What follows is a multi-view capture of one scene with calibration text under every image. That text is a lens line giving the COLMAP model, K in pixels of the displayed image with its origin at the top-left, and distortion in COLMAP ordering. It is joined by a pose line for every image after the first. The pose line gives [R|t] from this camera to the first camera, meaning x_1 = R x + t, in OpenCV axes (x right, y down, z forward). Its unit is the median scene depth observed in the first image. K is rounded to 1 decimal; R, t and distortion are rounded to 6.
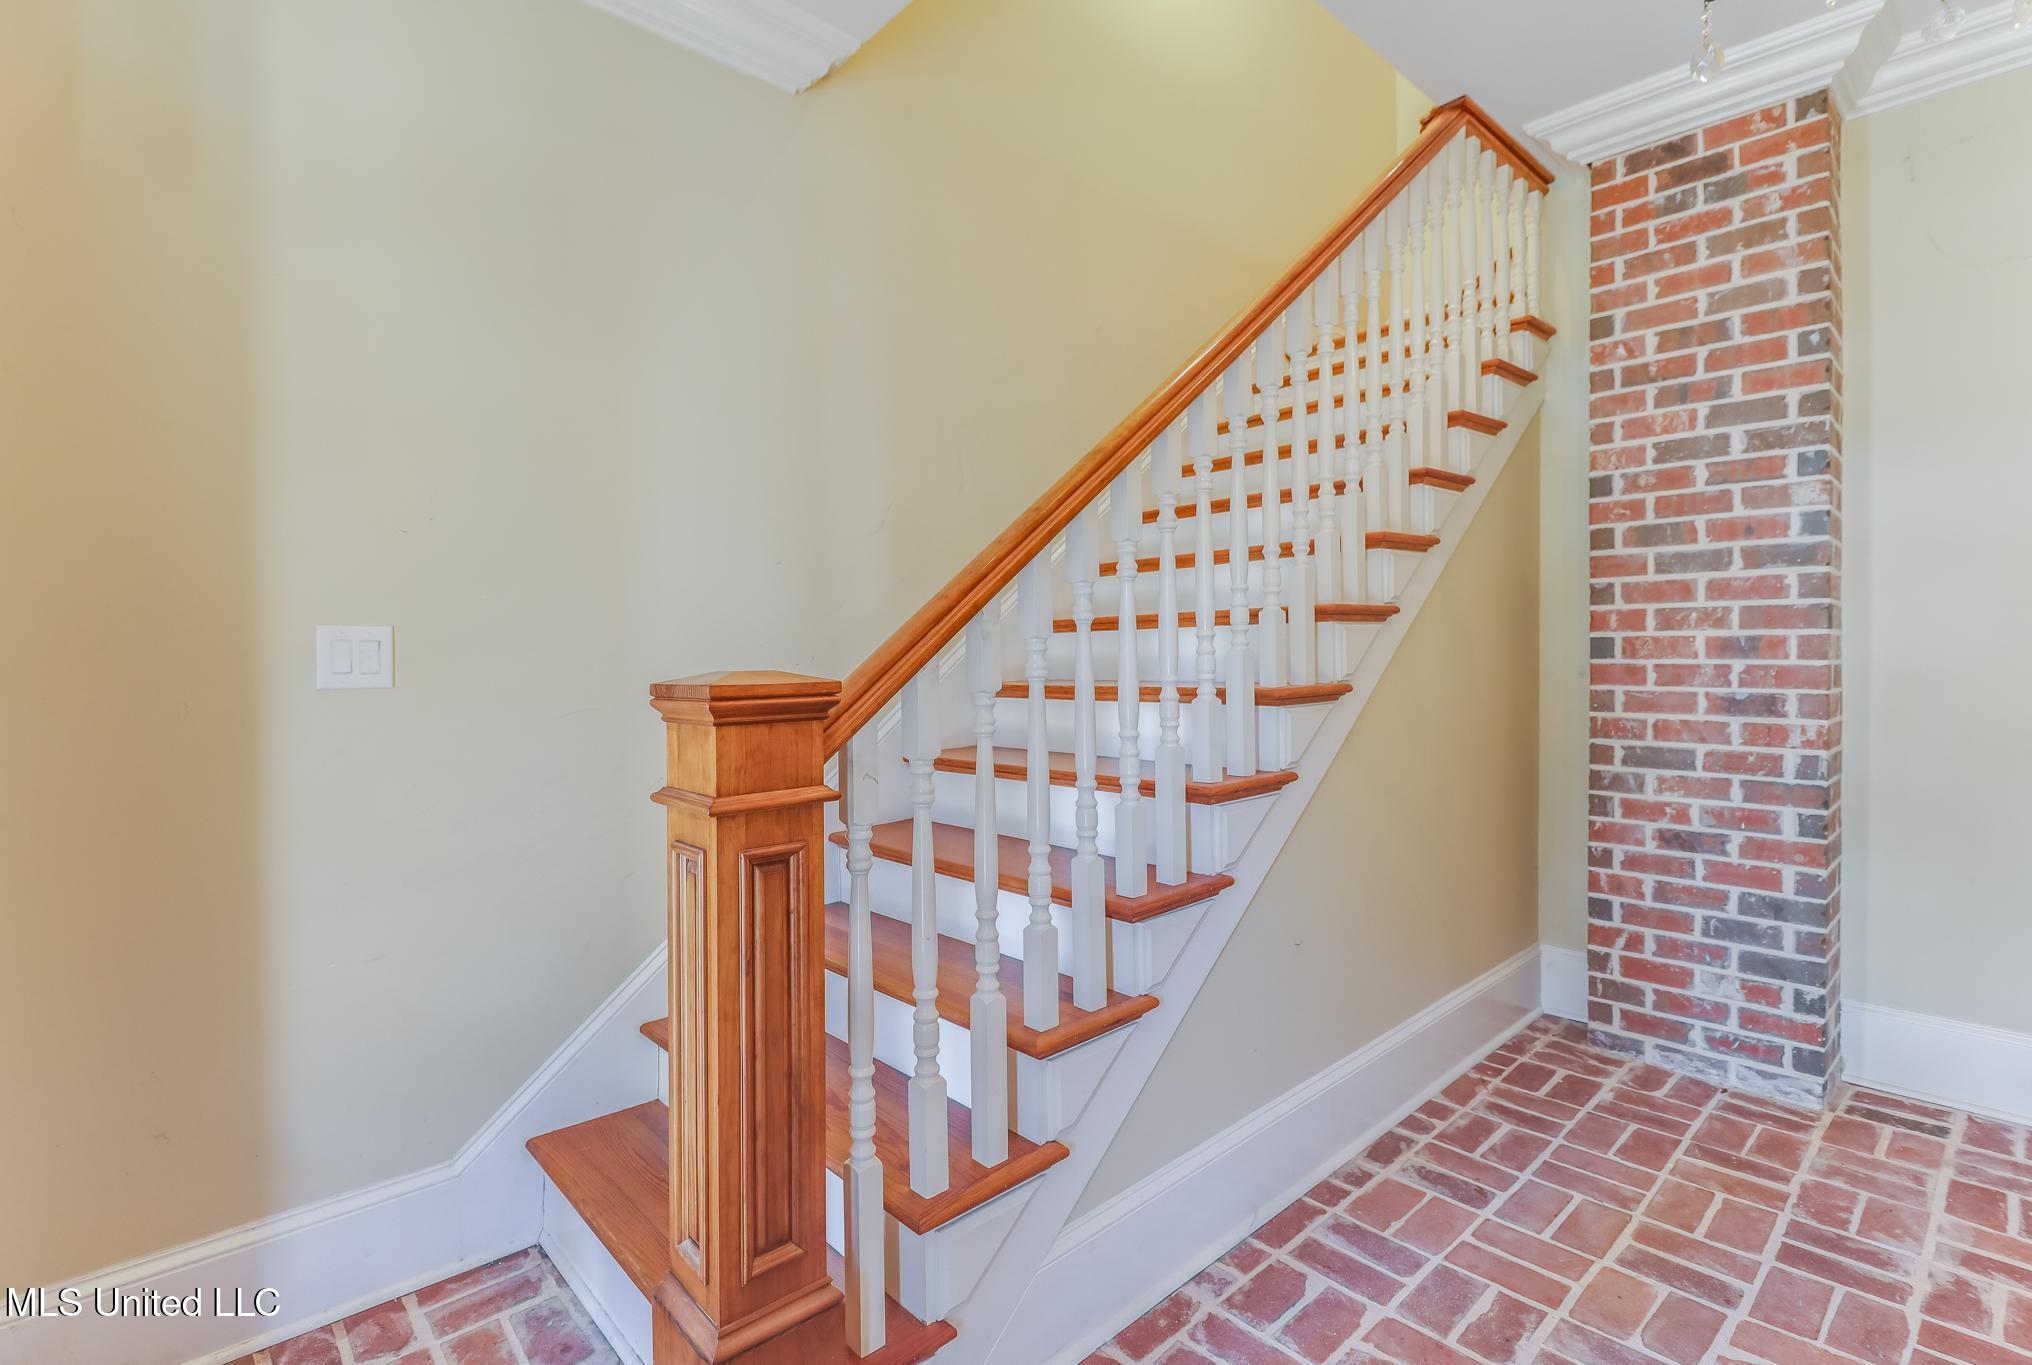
lens RADIAL K [[968.5, 0, 1016.0], [0, 968.5, 677.1], [0, 0, 1]] dist [-0.002087, -0.000067]
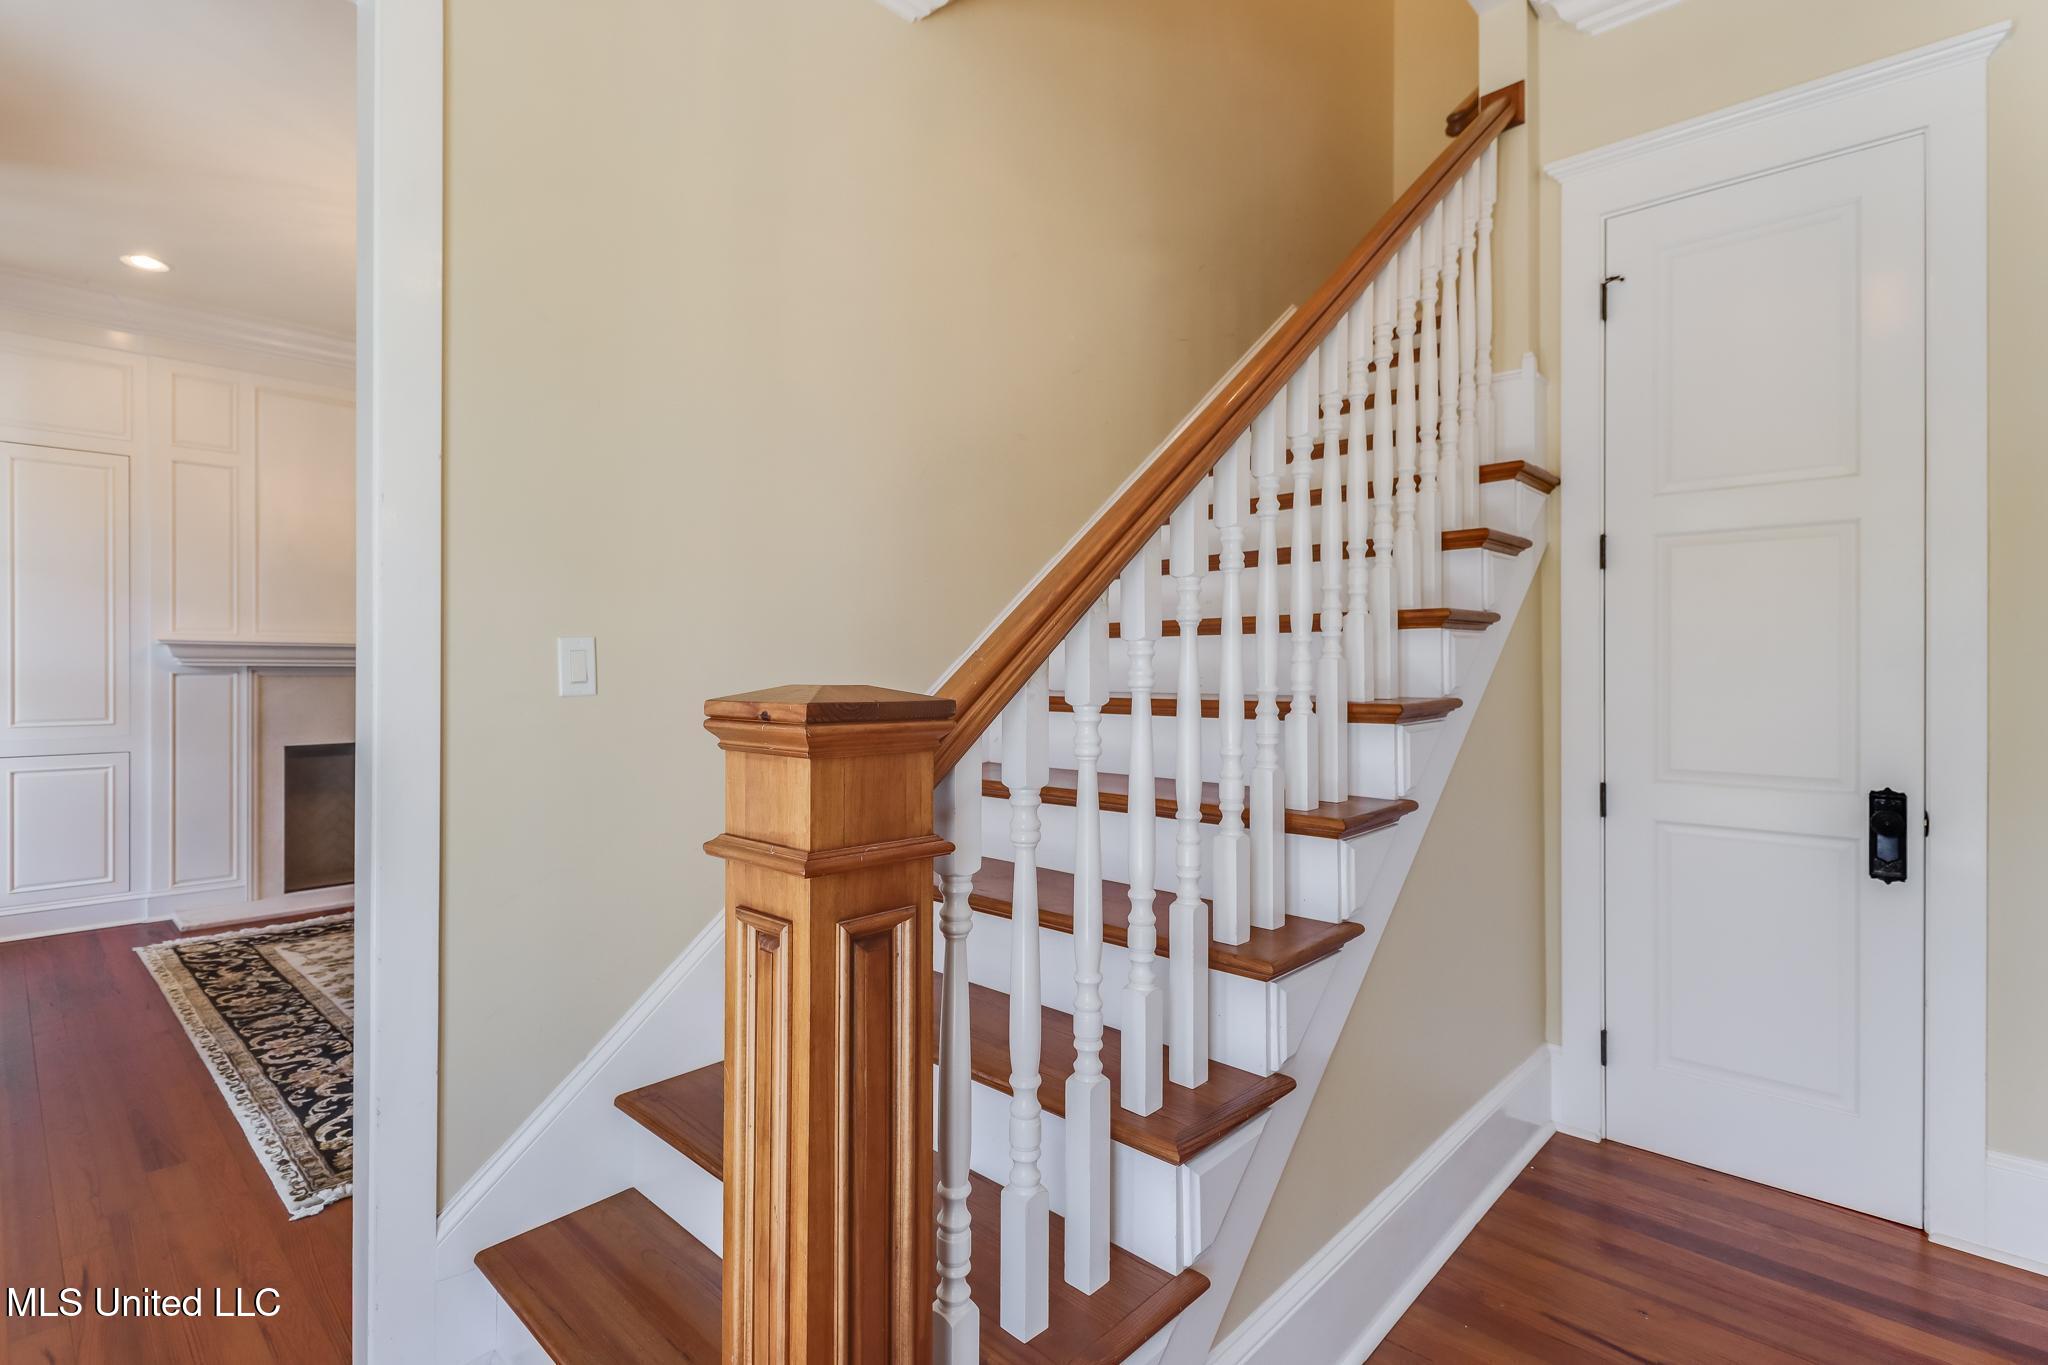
lens RADIAL K [[977.6, 0, 1024.3], [0, 977.6, 671.9], [0, 0, 1]] dist [0.020027, -0.003576]
pose [[0.997302, 0.008875, 0.072872, -0.152245], [-0.007597, 0.999813, -0.017787, 0.001685], [-0.073016, 0.017185, 0.997183, 0.179651]]
